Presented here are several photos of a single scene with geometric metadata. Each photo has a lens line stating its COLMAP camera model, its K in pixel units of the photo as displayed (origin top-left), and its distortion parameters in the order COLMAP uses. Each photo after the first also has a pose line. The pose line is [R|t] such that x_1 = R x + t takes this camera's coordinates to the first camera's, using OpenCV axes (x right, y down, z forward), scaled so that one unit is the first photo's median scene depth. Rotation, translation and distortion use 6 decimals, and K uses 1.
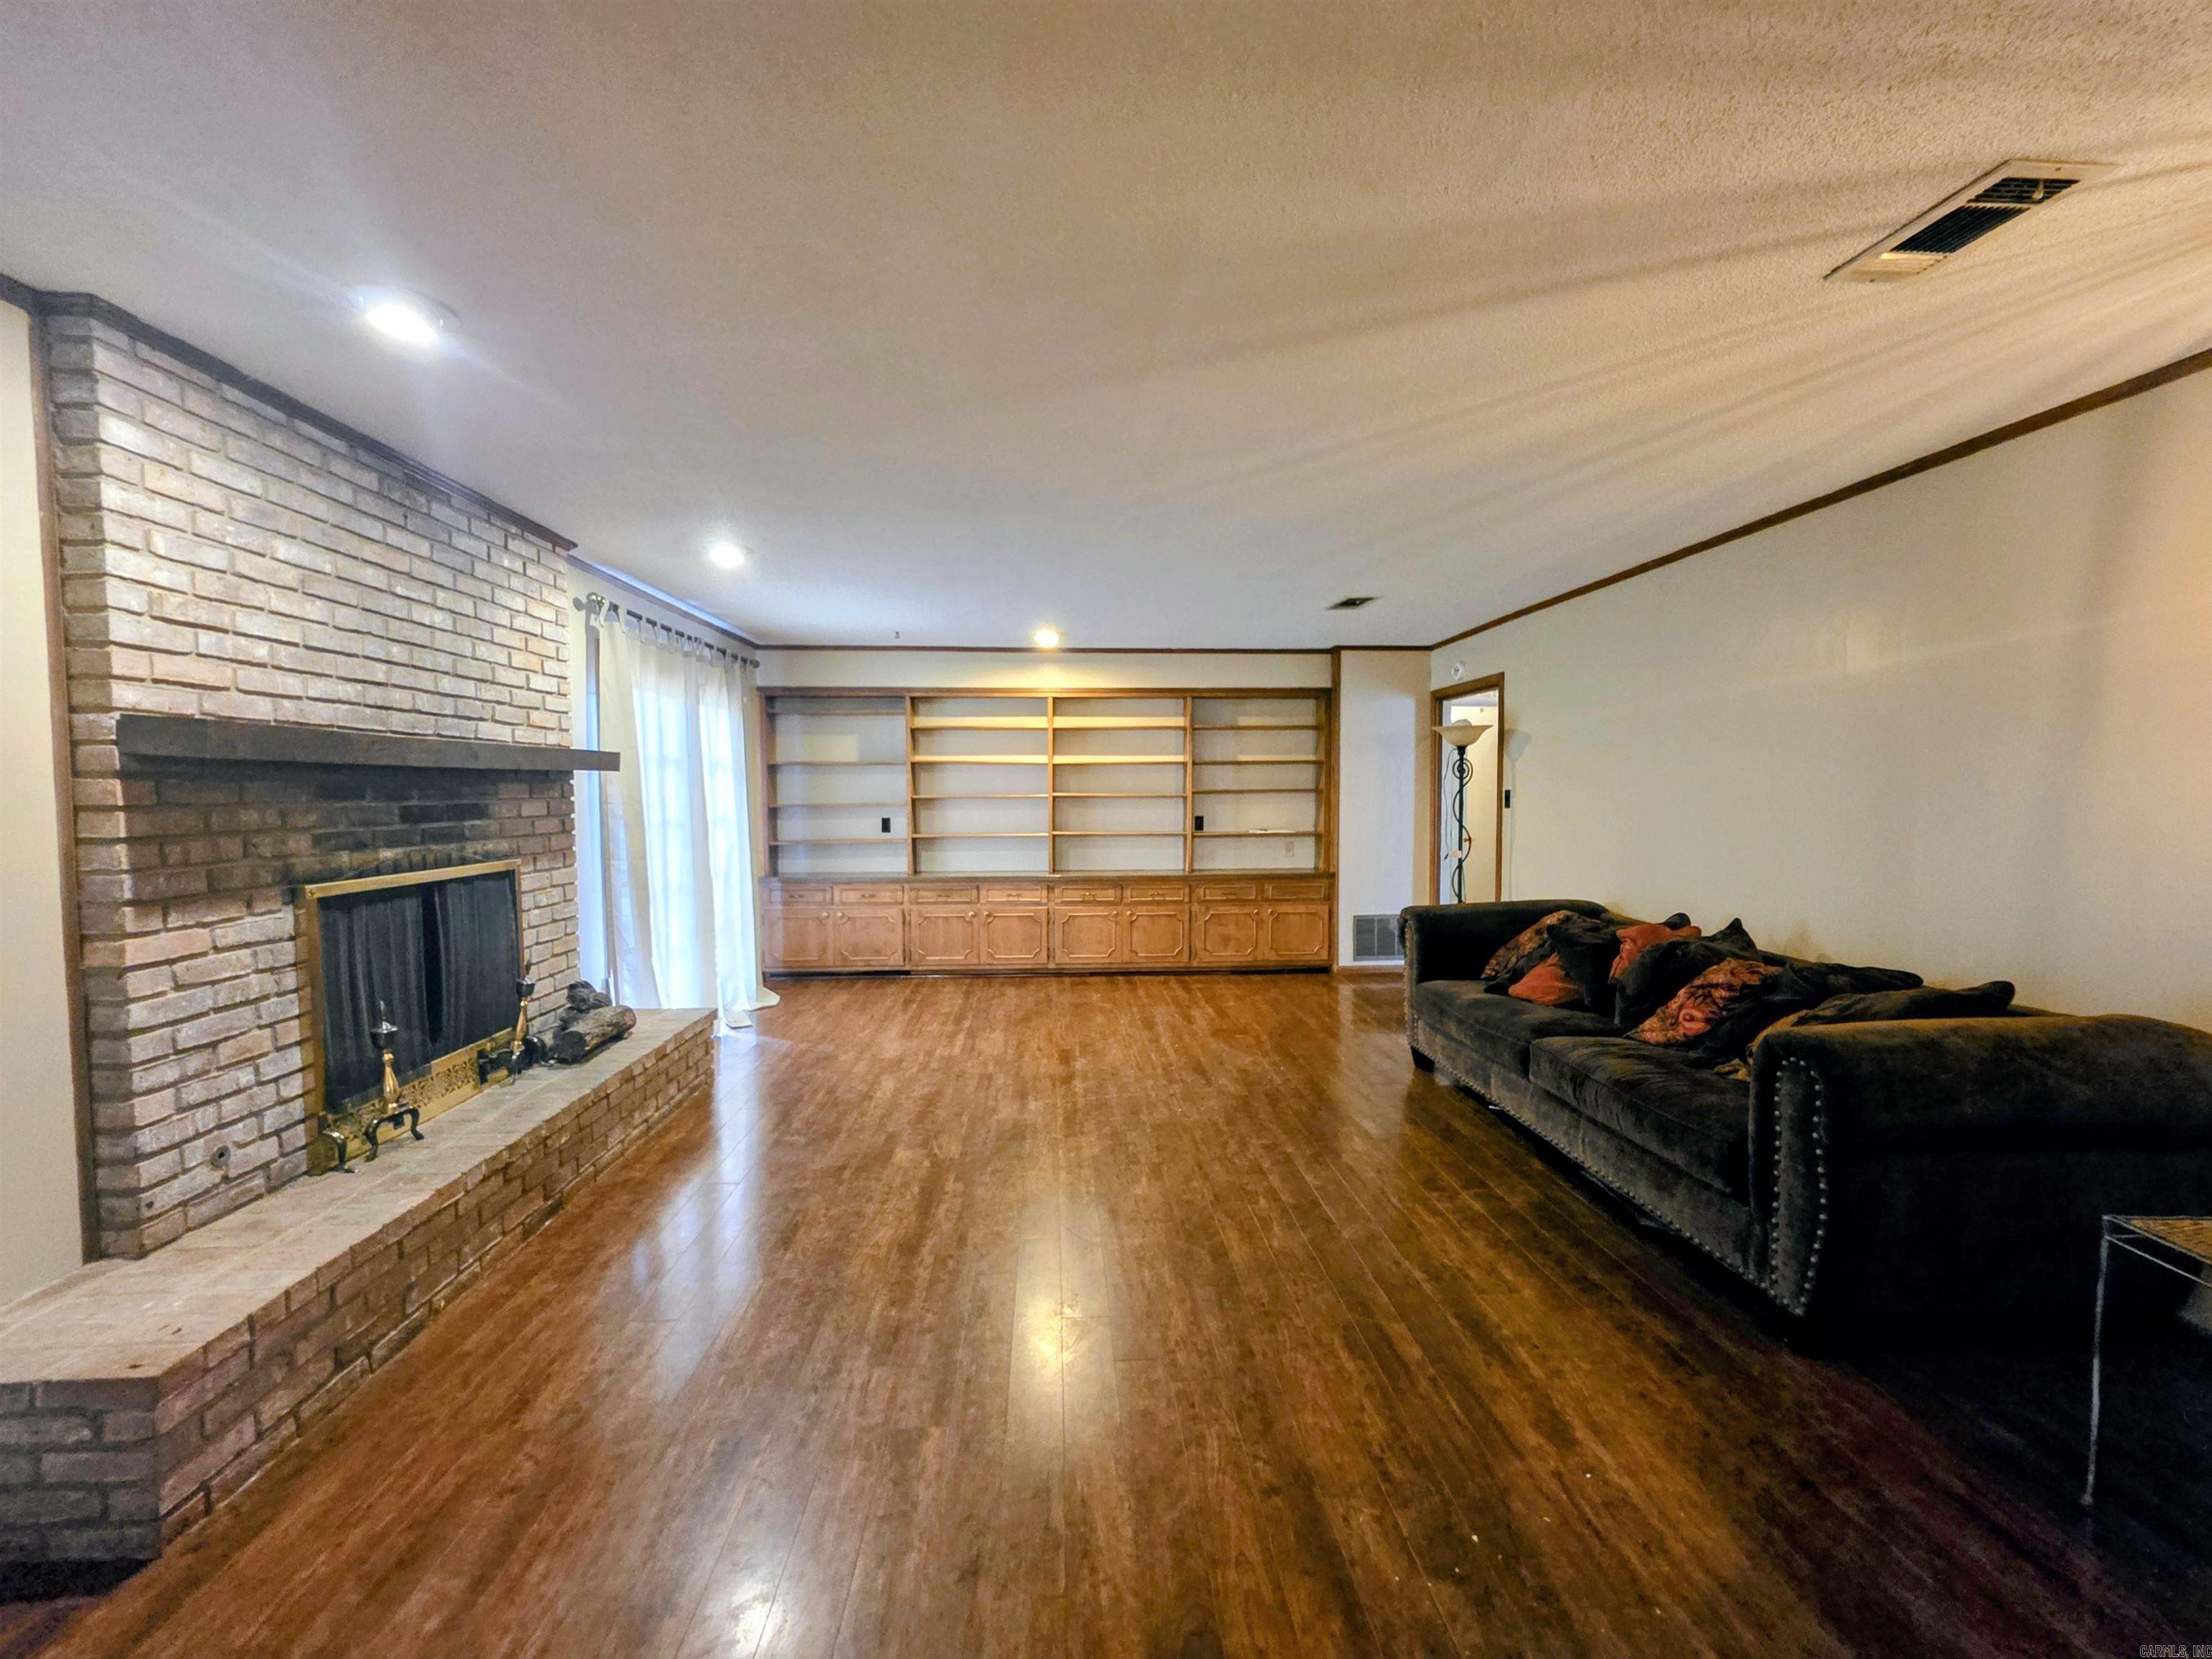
lens RADIAL K [[925.7, 0, 1108.7], [0, 925.7, 836.9], [0, 0, 1]] dist [0.002005, -0.000044]
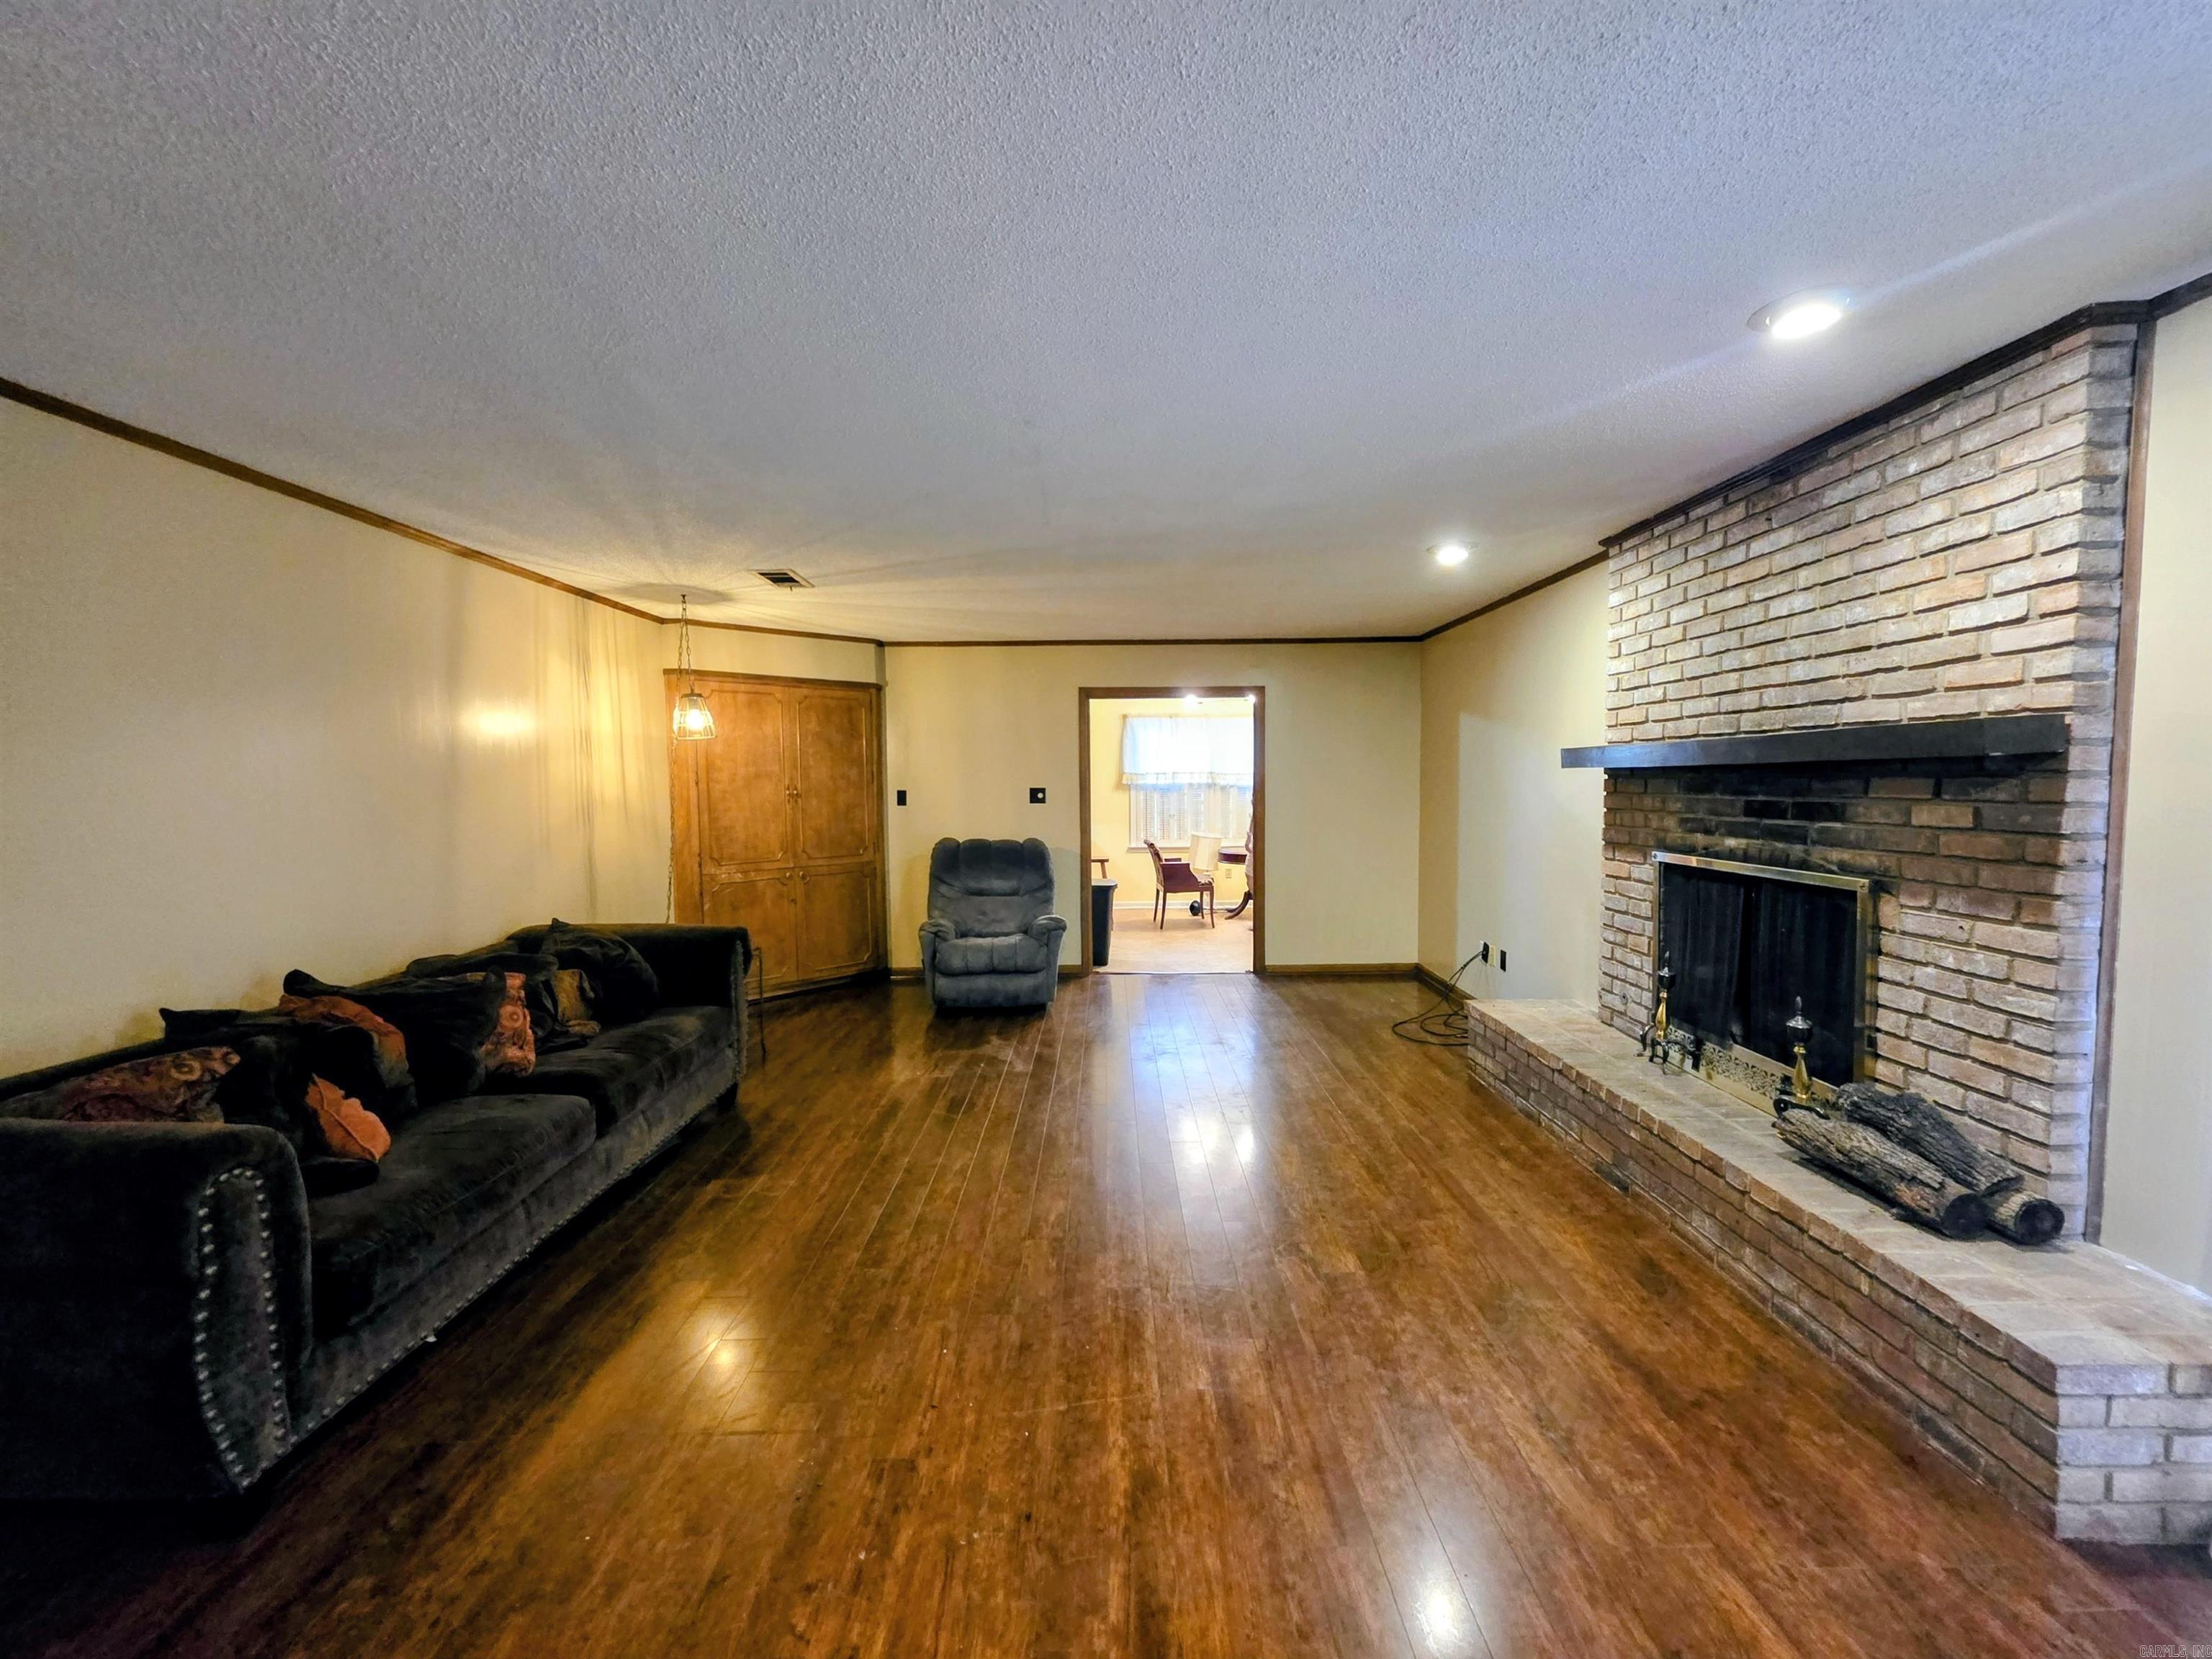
lens RADIAL K [[925.7, 0, 1108.2], [0, 925.7, 840.4], [0, 0, 1]] dist [0.002005, -0.000044]
pose [[-0.998057, 0.010281, 0.061452, -0.089128], [0.017427, 0.992990, 0.116908, -0.126085], [-0.059819, 0.117752, -0.991240, 2.119550]]
